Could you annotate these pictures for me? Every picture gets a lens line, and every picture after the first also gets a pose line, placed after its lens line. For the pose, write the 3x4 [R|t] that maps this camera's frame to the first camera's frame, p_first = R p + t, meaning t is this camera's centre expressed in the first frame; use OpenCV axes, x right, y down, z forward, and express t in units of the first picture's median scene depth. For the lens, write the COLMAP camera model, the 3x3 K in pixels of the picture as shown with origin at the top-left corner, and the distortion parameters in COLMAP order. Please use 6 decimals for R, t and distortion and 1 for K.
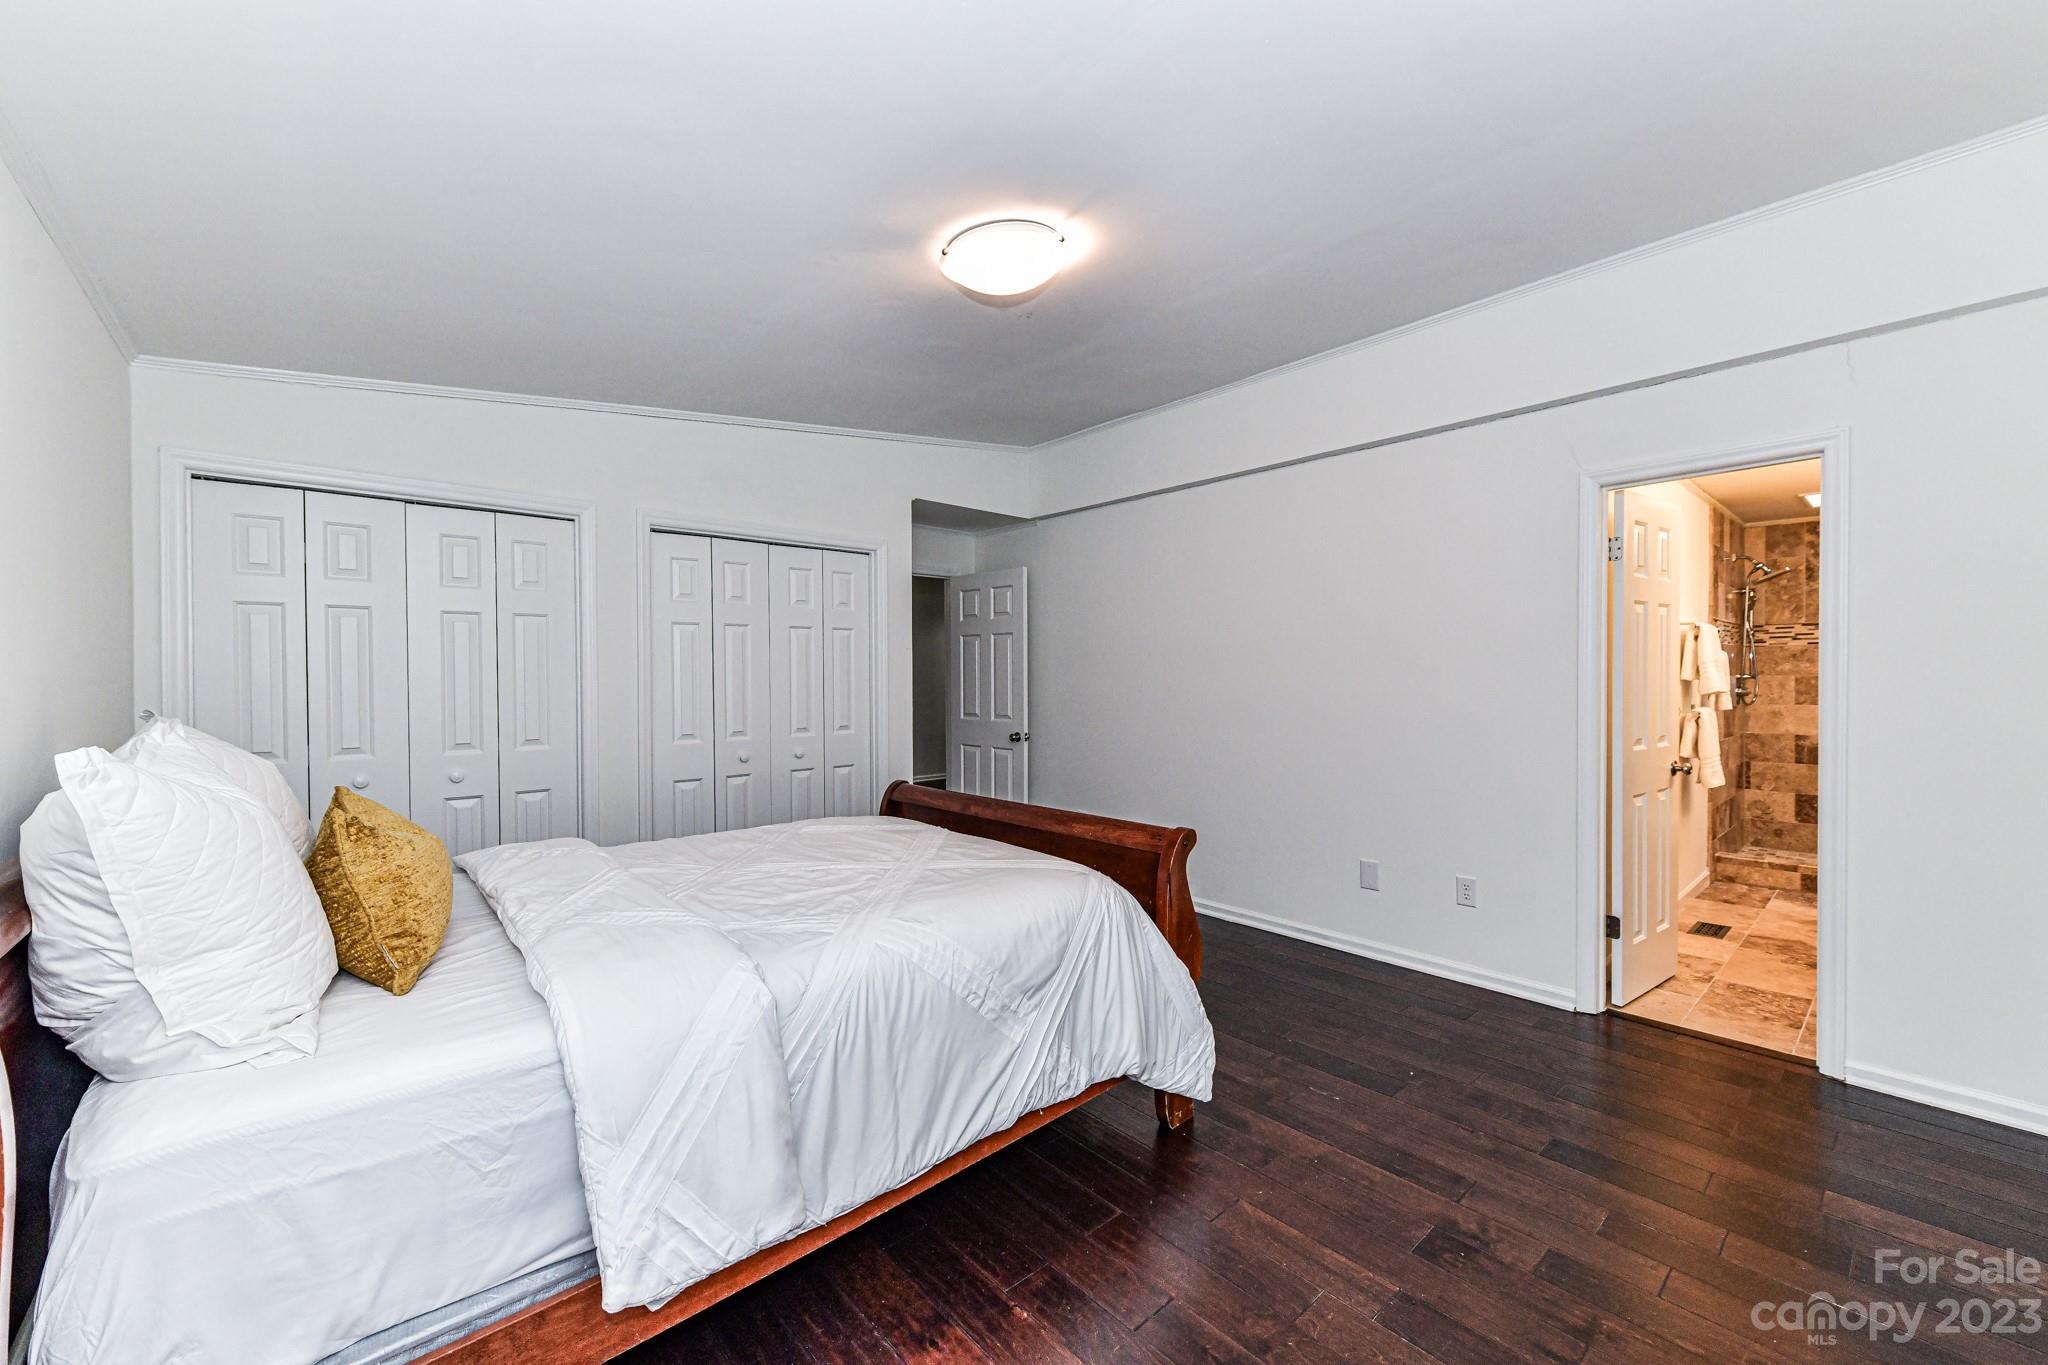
lens RADIAL K [[803.6, 0, 1032.5], [0, 803.6, 684.0], [0, 0, 1]] dist [-0.001166, -0.000122]
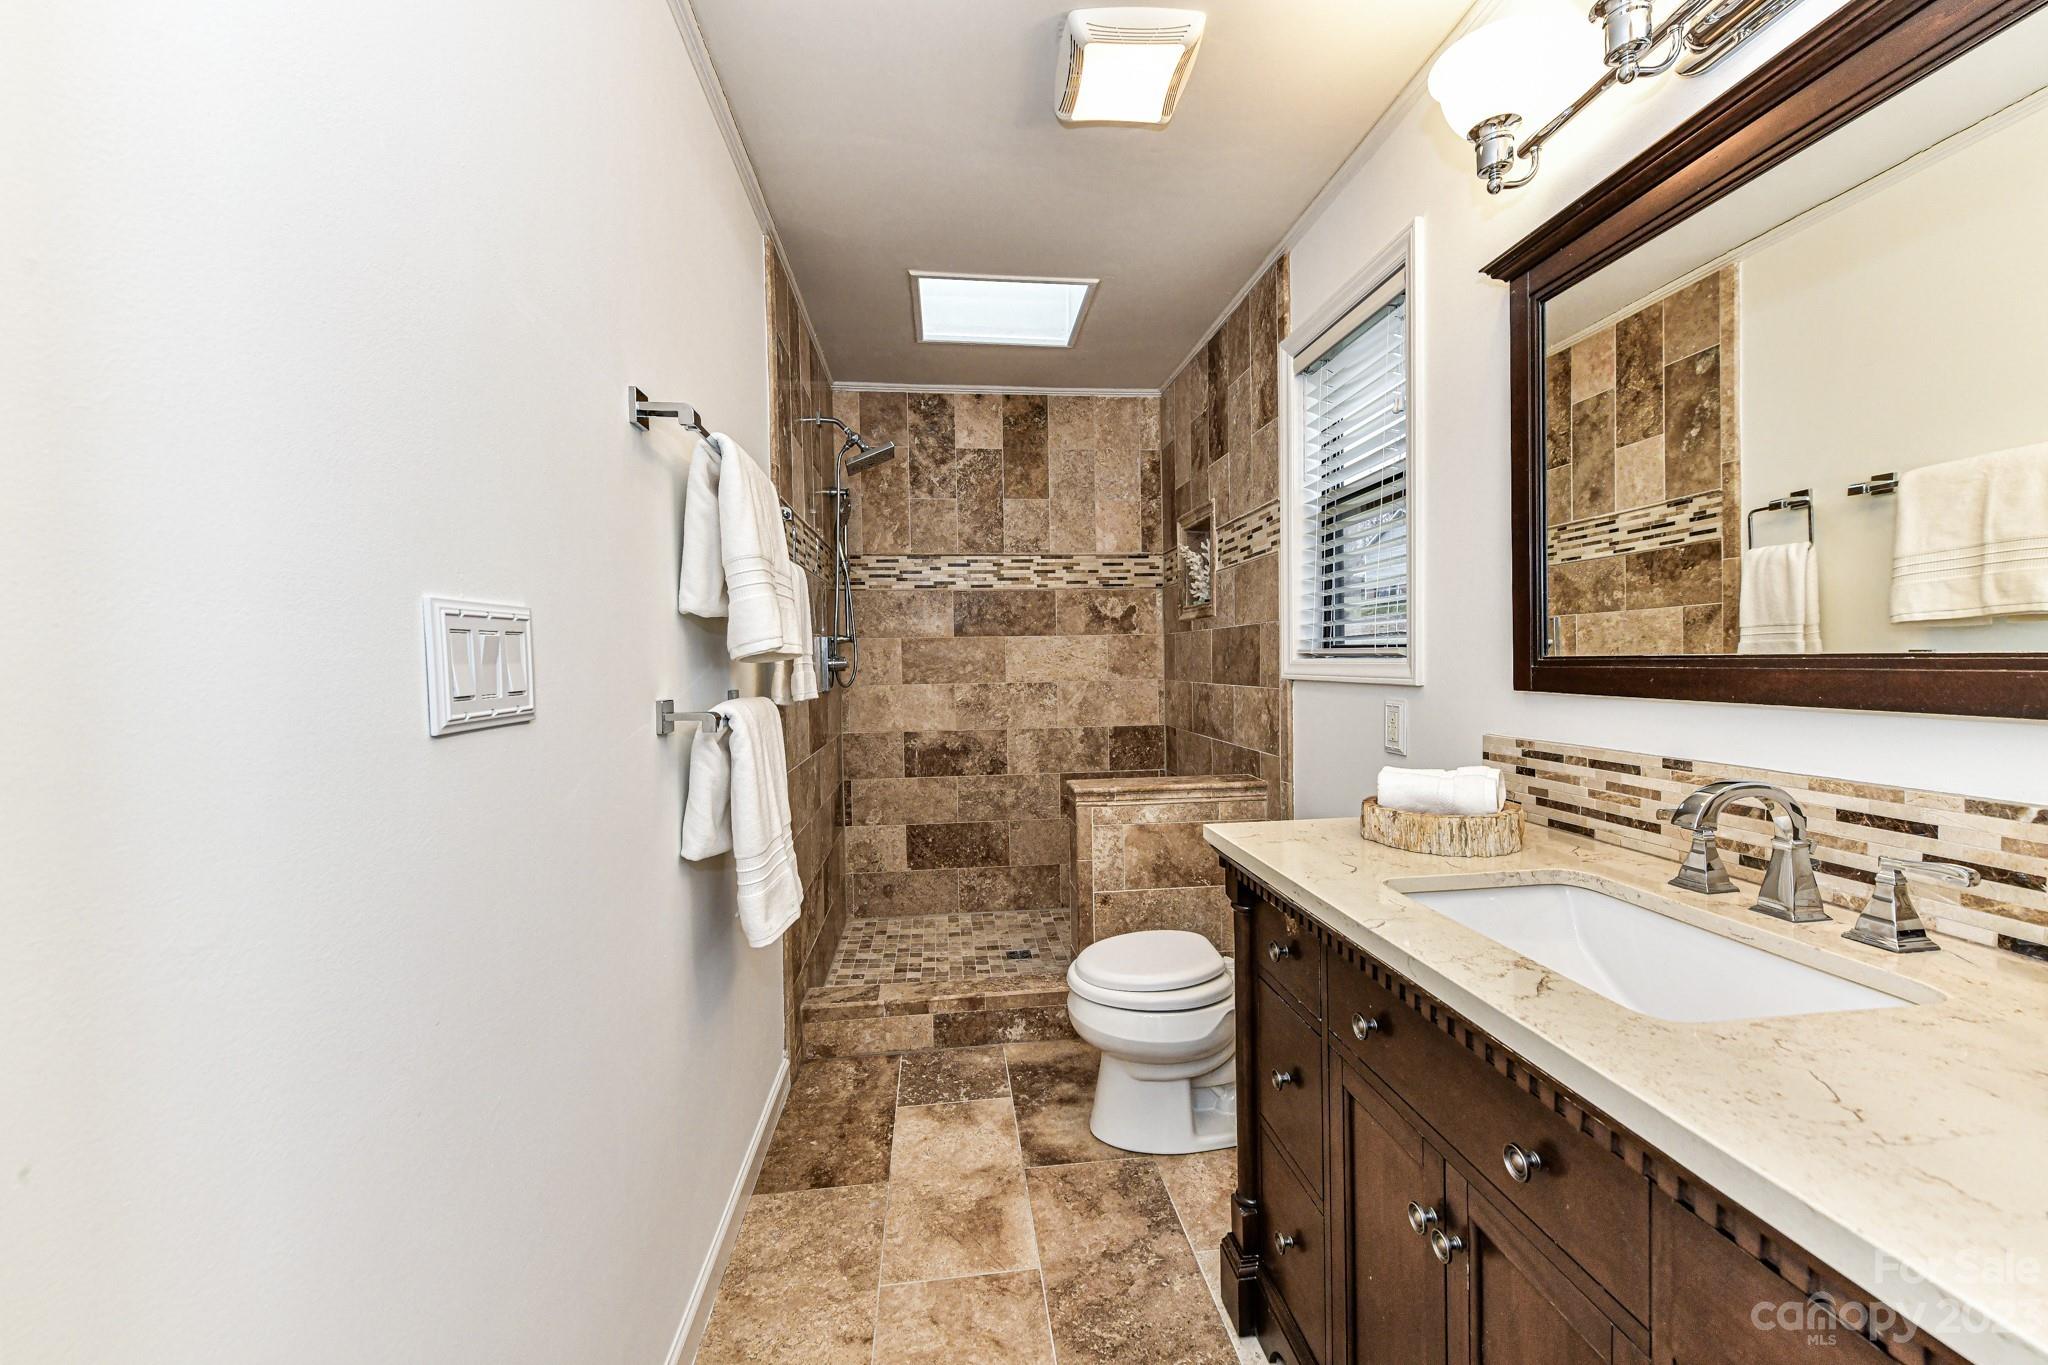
lens RADIAL K [[803.6, 0, 1029.8], [0, 803.6, 680.5], [0, 0, 1]] dist [-0.001166, -0.000122]
pose [[0.578576, -0.026493, 0.815198, 0.497532], [0.023809, 0.999595, 0.015587, 0.015410], [-0.815281, 0.010391, 0.578973, 0.557384]]
